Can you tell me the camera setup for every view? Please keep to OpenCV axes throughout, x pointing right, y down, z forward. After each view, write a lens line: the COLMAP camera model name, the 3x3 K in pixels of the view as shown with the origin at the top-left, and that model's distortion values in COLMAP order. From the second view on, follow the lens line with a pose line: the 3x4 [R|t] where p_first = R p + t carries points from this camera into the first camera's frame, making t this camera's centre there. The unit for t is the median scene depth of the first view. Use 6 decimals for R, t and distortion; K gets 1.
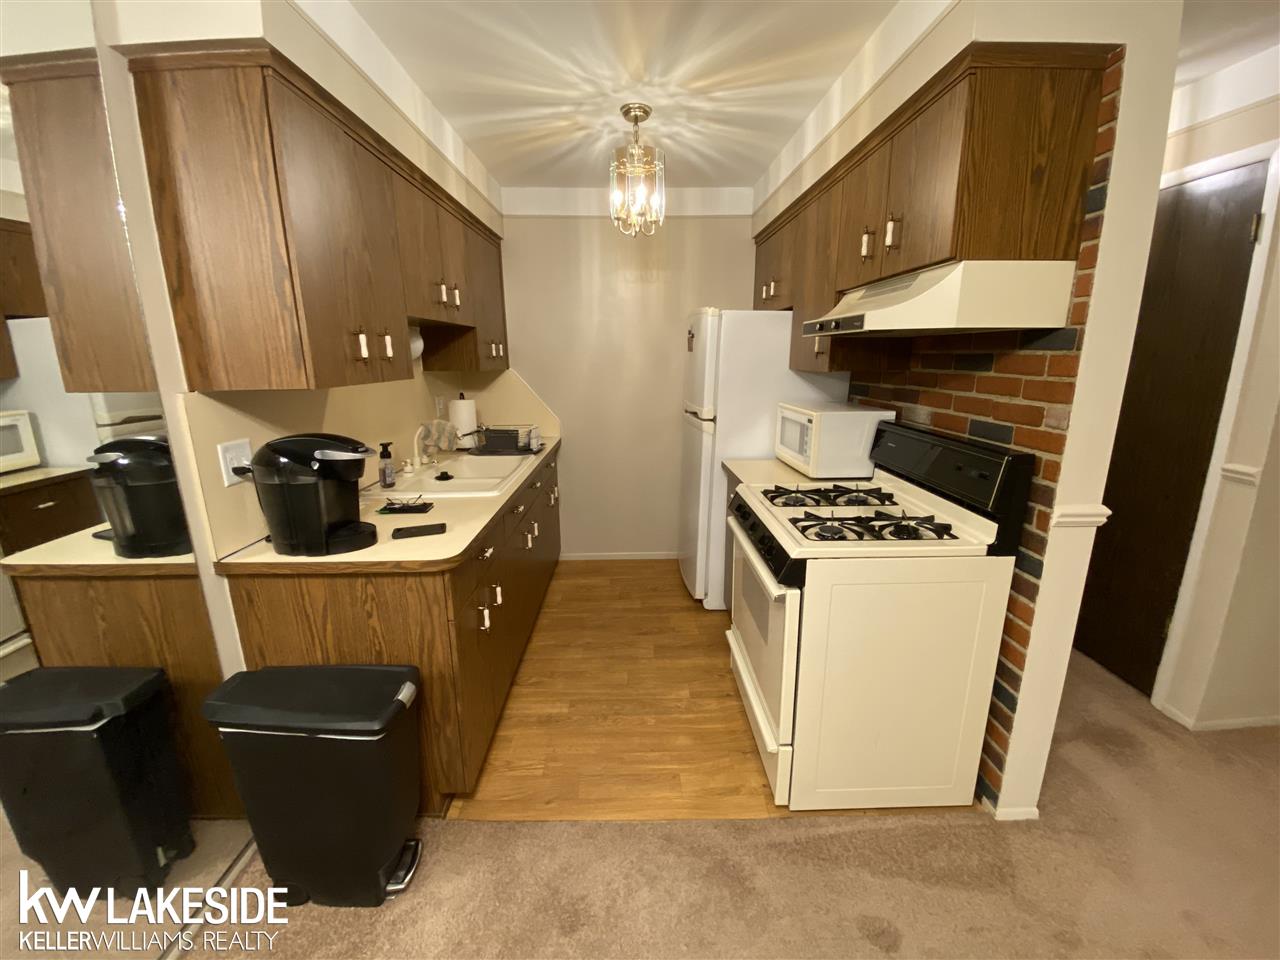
lens RADIAL K [[511.2, 0, 638.8], [0, 511.2, 480.8], [0, 0, 1]] dist [0.018712, -0.019541]
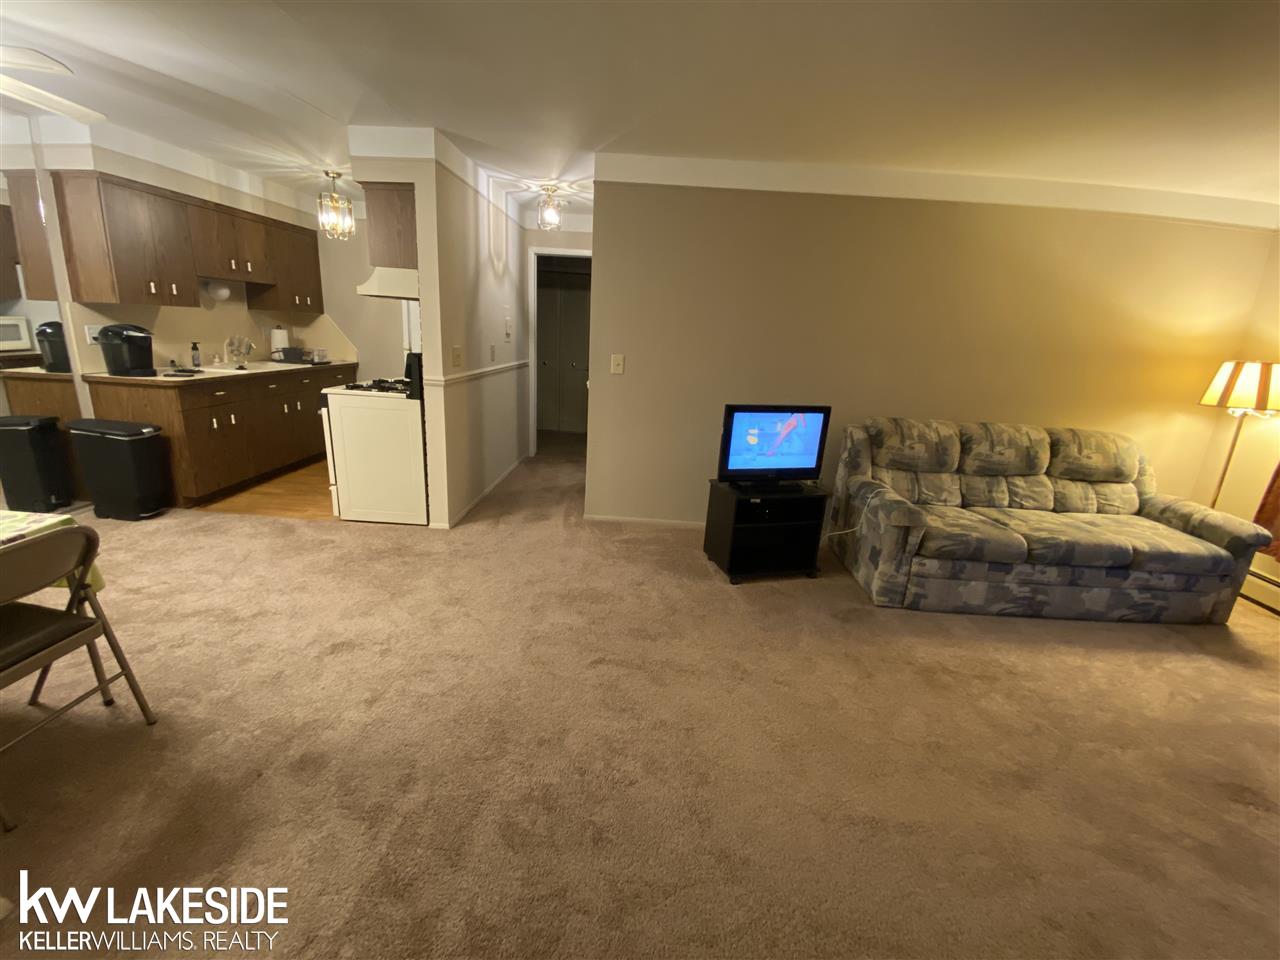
lens RADIAL K [[519.9, 0, 641.2], [0, 519.9, 477.9], [0, 0, 1]] dist [0.009222, -0.016173]
pose [[0.996748, 0.077534, -0.021973, 1.753286], [-0.076832, 0.996556, 0.031189, 0.341337], [0.024316, -0.029399, 0.999272, -1.258338]]
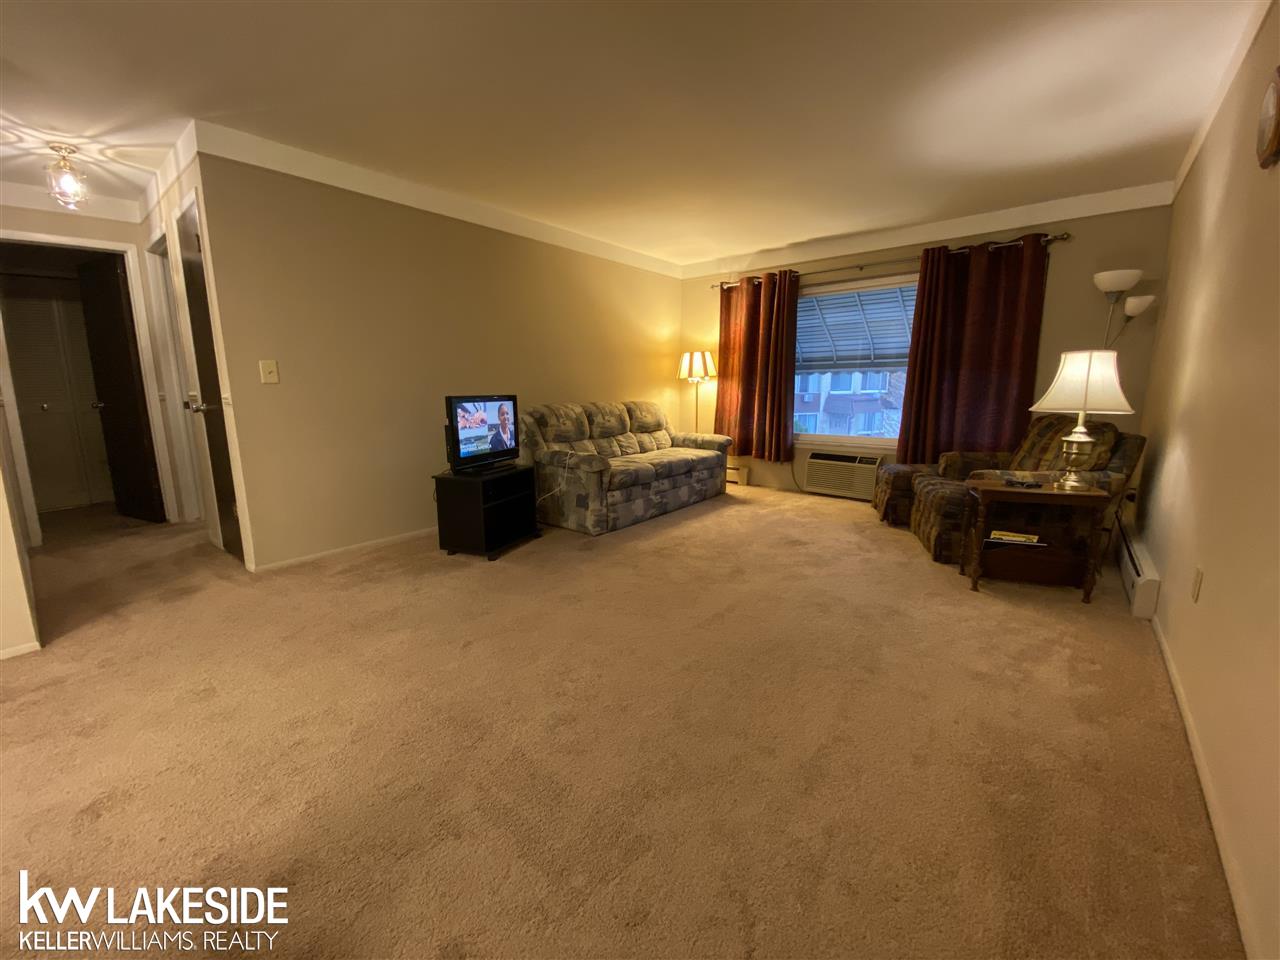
lens RADIAL K [[511.2, 0, 638.8], [0, 511.2, 480.8], [0, 0, 1]] dist [0.018712, -0.019541]
pose [[0.633849, -0.129873, 0.762475, 0.892834], [0.183068, 0.982982, 0.015246, 0.536244], [-0.751479, 0.129921, 0.646838, -1.149975]]
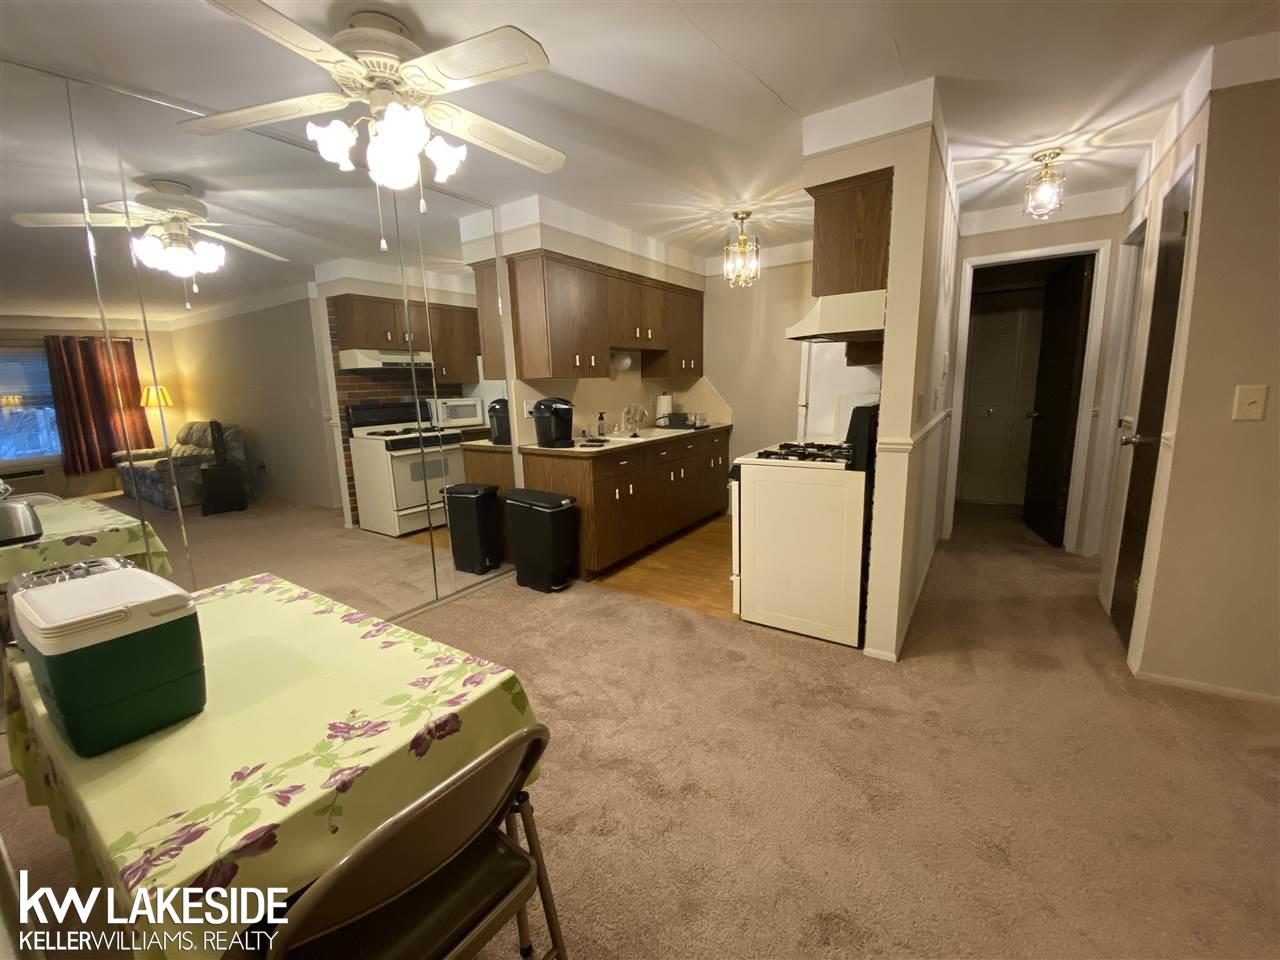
lens RADIAL K [[511.2, 0, 638.8], [0, 511.2, 480.8], [0, 0, 1]] dist [0.018712, -0.019541]
pose [[0.822948, 0.086943, -0.561424, 1.029539], [-0.112744, 0.993559, -0.011399, 0.269275], [0.556817, 0.072678, 0.827450, -0.697710]]
